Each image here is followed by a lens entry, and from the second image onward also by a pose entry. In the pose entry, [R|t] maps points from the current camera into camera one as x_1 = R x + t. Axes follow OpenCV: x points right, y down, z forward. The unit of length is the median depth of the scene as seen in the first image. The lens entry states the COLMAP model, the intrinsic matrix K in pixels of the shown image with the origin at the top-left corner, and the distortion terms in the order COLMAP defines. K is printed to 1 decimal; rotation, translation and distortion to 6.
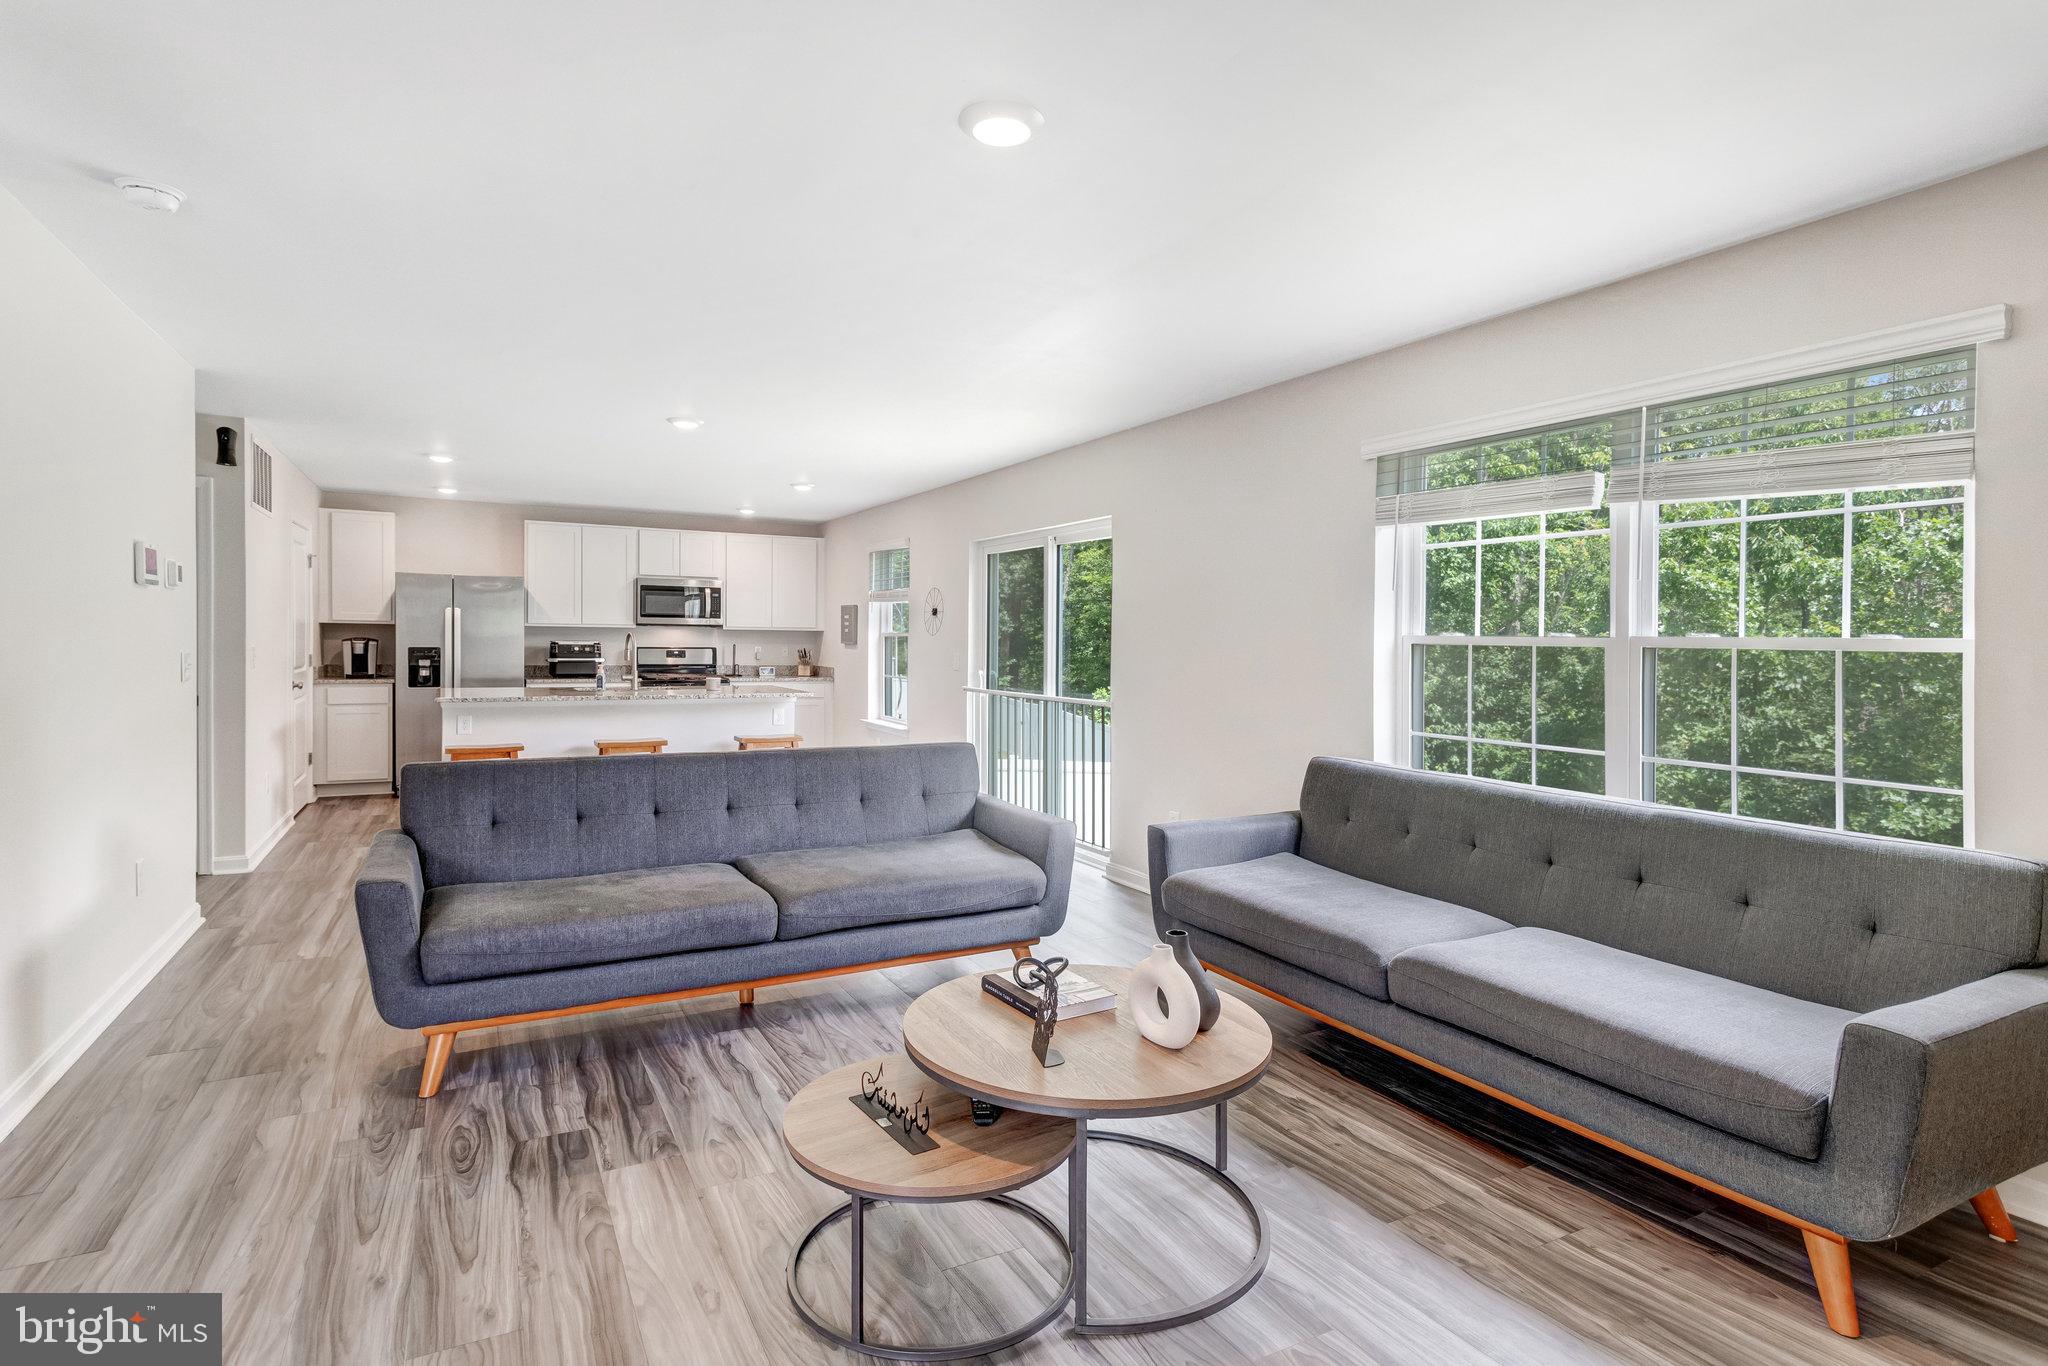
lens RADIAL K [[1029.0, 0, 1027.0], [0, 1029.0, 649.7], [0, 0, 1]] dist [0.016903, 0.000663]
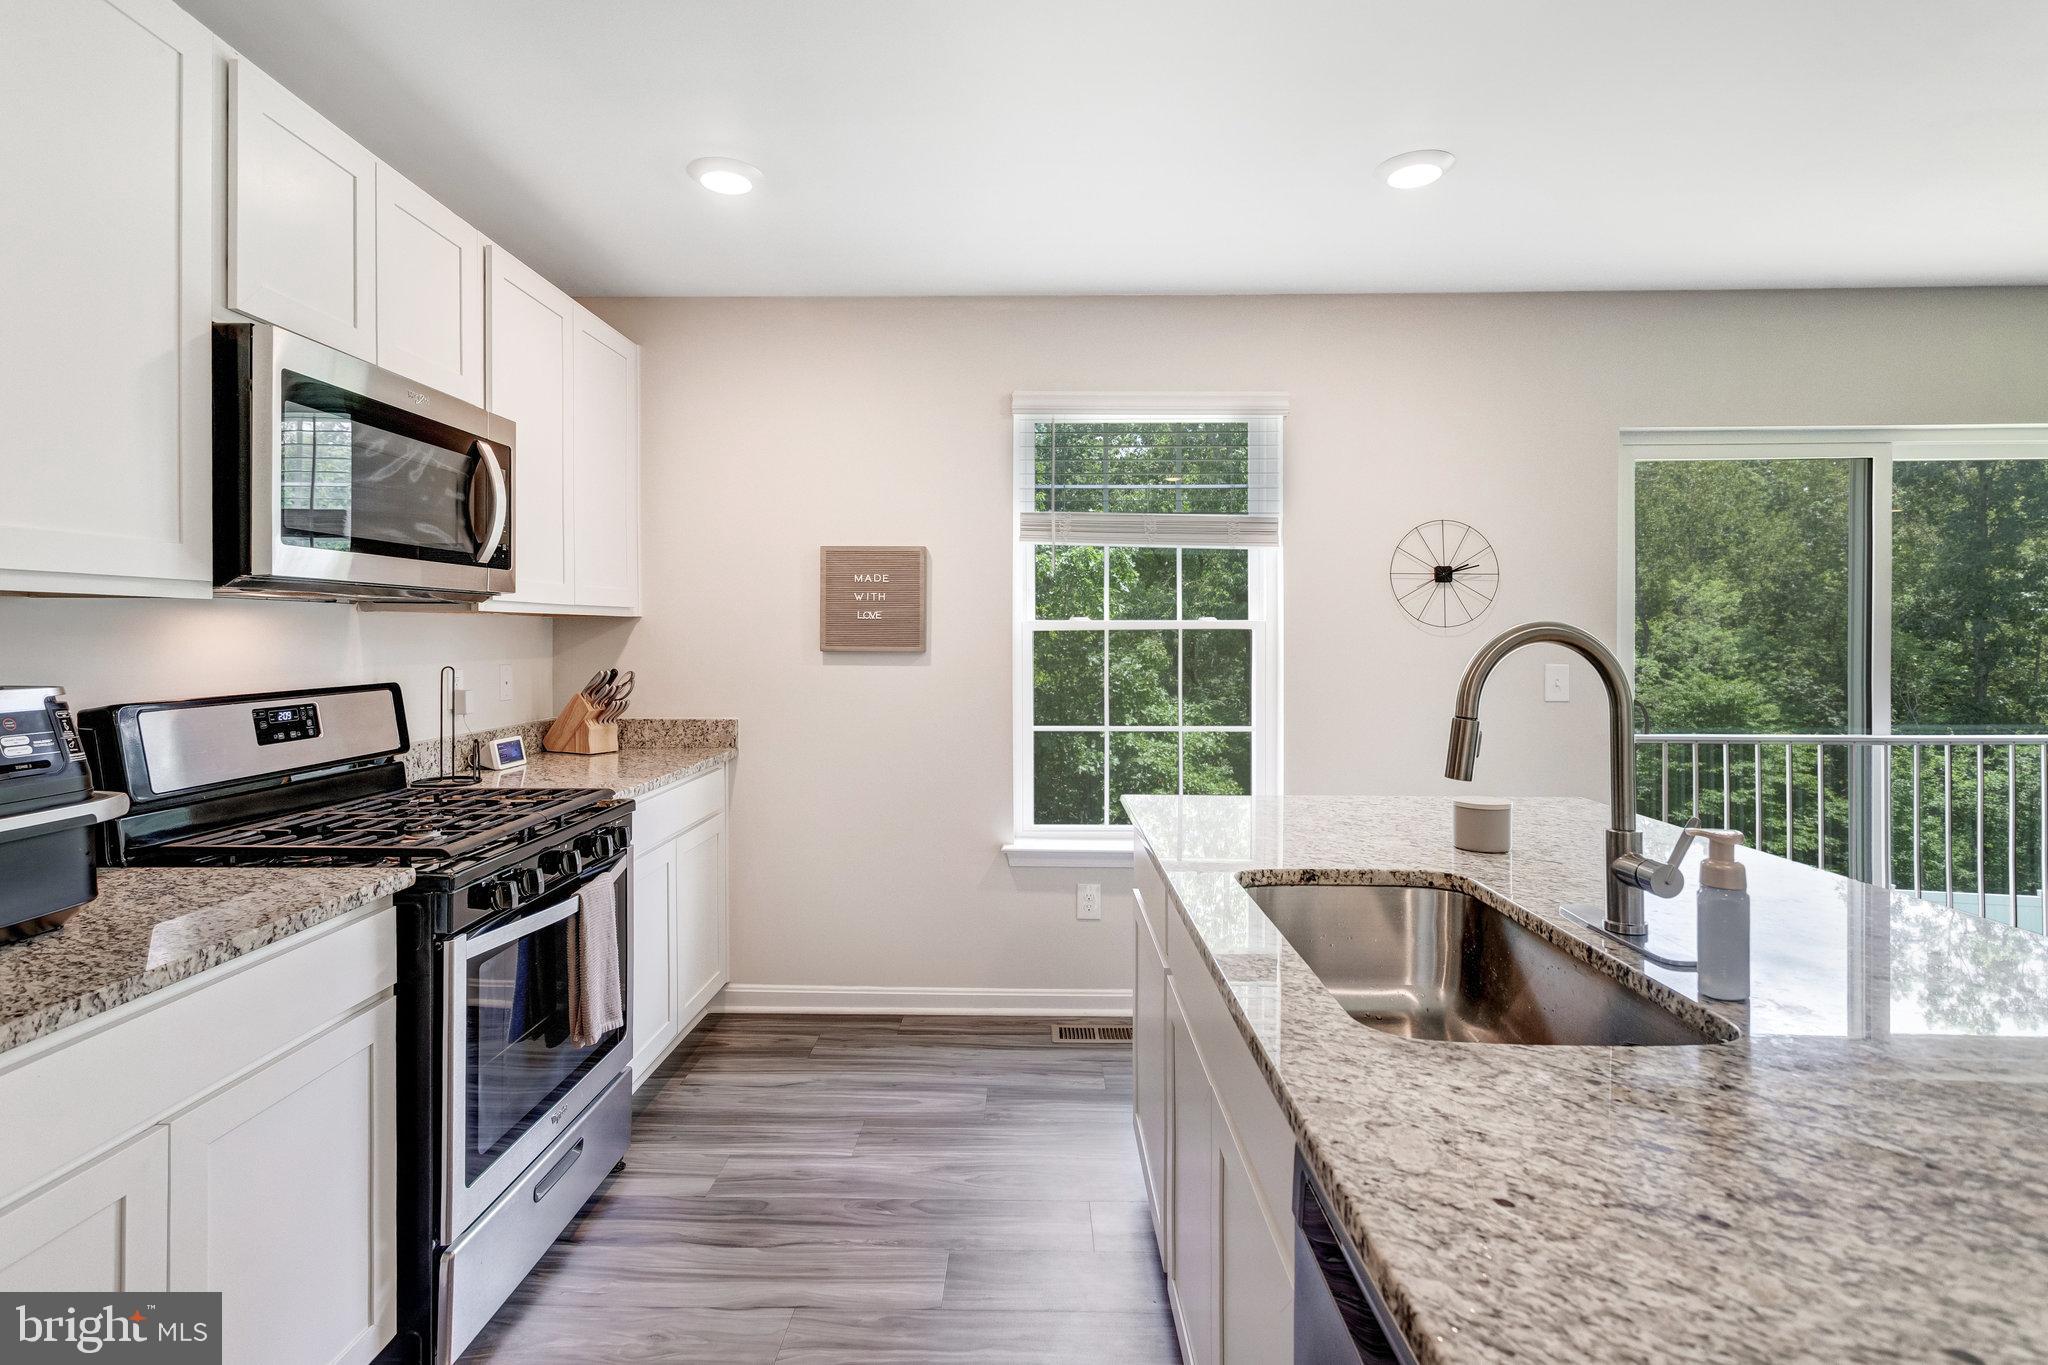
lens RADIAL K [[984.6, 0, 1015.3], [0, 984.6, 643.9], [0, 0, 1]] dist [0.000836, -0.000044]
pose [[0.491024, -0.024948, 0.870789, -0.530063], [0.014773, 0.999685, 0.020310, -0.017128], [-0.871021, 0.002891, 0.491237, 0.912774]]
